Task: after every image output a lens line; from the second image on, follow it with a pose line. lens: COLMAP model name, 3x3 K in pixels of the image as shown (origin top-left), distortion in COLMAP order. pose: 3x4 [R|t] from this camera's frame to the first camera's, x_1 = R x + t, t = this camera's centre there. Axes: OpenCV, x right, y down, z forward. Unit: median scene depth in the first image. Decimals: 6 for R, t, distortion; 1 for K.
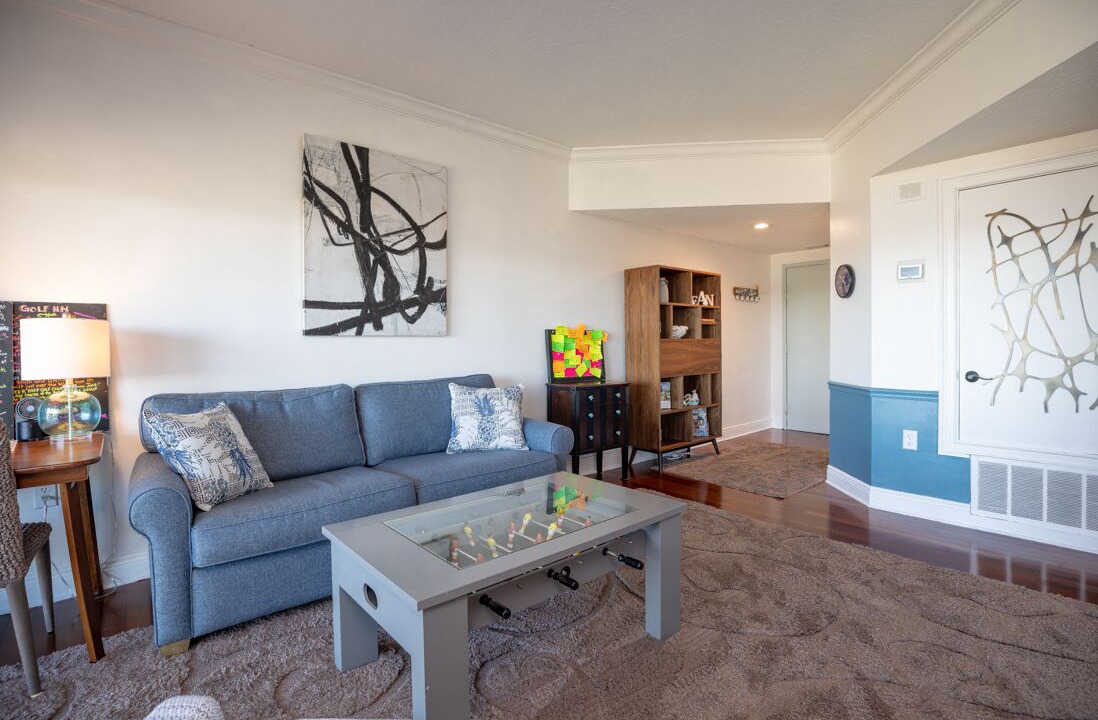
lens RADIAL K [[514.7, 0, 550.0], [0, 514.7, 355.0], [0, 0, 1]] dist [-0.016176, 0.000885]
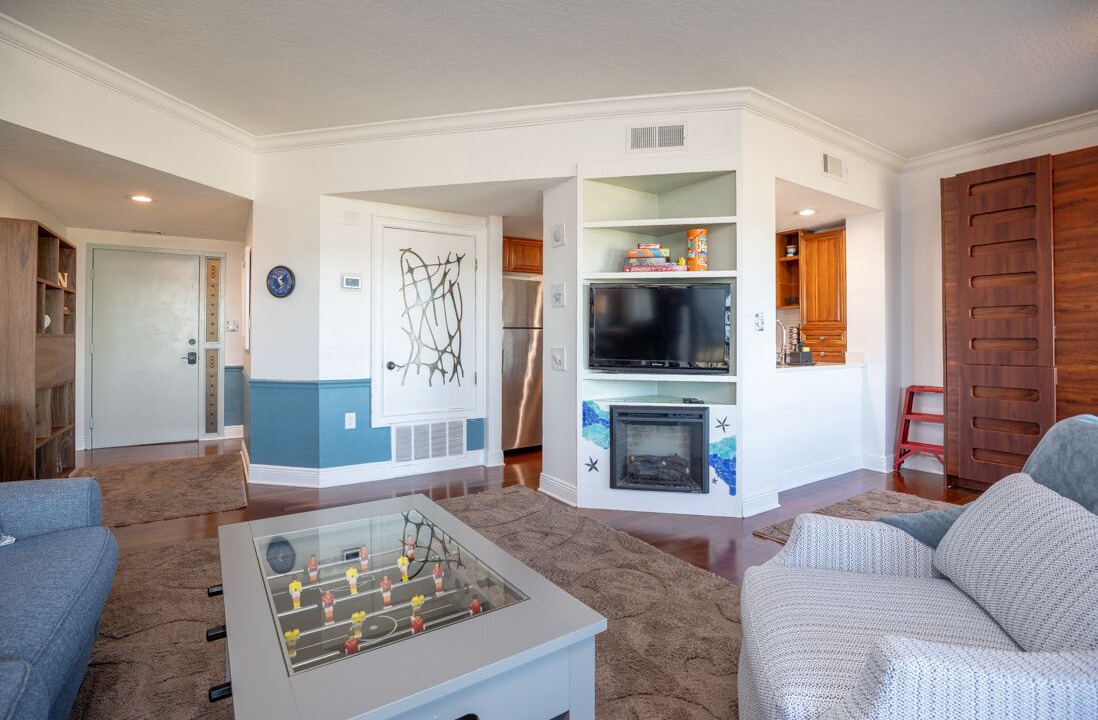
lens RADIAL K [[514.7, 0, 556.8], [0, 514.7, 333.4], [0, 0, 1]] dist [-0.016176, 0.000885]
pose [[0.151322, 0.017304, 0.988333, -0.462140], [0.022020, 0.999540, -0.020871, -0.005075], [-0.988239, 0.024922, 0.150871, 0.354892]]
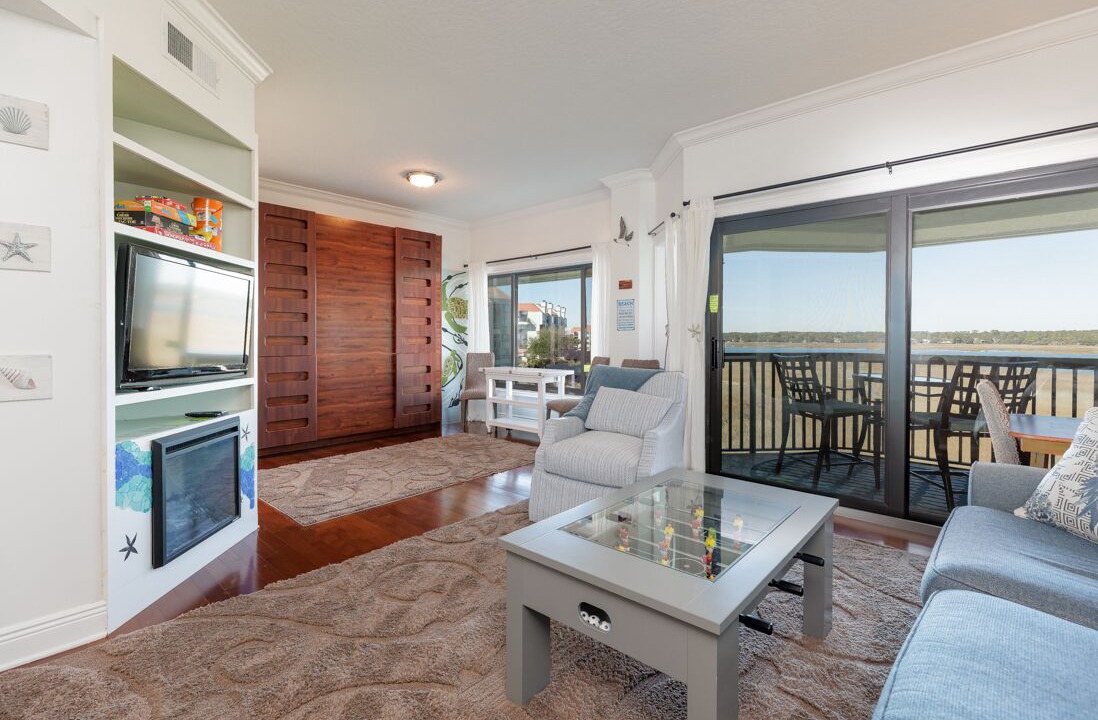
lens RADIAL K [[497.4, 0, 562.2], [0, 497.4, 343.5], [0, 0, 1]] dist [0.000711, 0.000045]
pose [[-0.994414, 0.006913, -0.105321, 0.129016], [0.003095, 0.999334, 0.036371, -0.025837], [0.105502, 0.035842, -0.993773, 1.100186]]
